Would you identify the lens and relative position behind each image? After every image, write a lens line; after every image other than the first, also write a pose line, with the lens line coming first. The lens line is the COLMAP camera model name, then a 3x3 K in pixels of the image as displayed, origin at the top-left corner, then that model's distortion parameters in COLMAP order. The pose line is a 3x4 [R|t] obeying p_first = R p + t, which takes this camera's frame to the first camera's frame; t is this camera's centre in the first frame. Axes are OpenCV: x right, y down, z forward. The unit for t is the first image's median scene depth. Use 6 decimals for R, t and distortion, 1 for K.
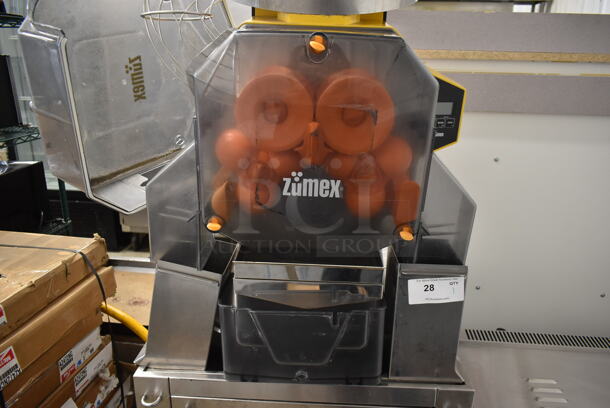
lens RADIAL K [[466.1, 0, 308.7], [0, 466.1, 204.4], [0, 0, 1]] dist [-0.024786, 0.007518]
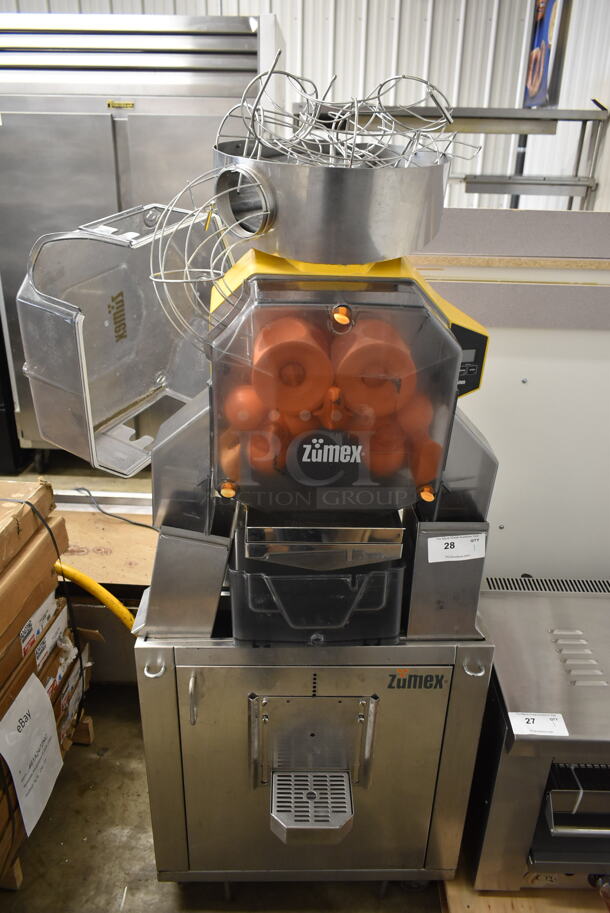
lens RADIAL K [[697.7, 0, 304.1], [0, 697.7, 454.5], [0, 0, 1]] dist [-0.024786, 0.007518]
pose [[0.997567, -0.025817, 0.064755, -0.121643], [0.018350, 0.993384, 0.113361, -0.165941], [-0.067253, -0.111897, 0.991441, -0.364224]]
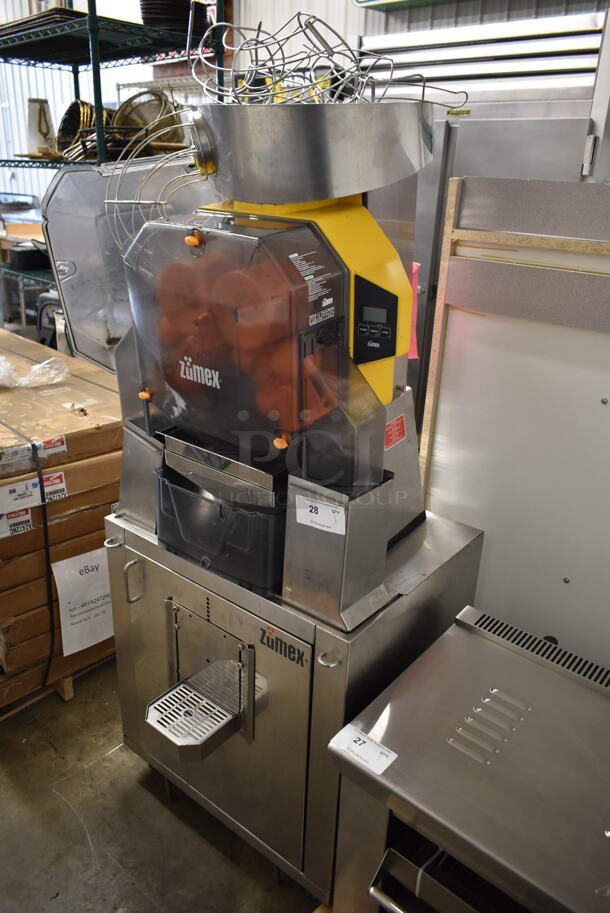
lens RADIAL K [[697.7, 0, 306.8], [0, 697.7, 457.7], [0, 0, 1]] dist [-0.024786, 0.007518]
pose [[0.808911, 0.238224, -0.537506, 0.894864], [-0.200631, 0.971202, 0.128504, -0.085826], [0.552640, 0.003893, 0.833411, -0.133708]]
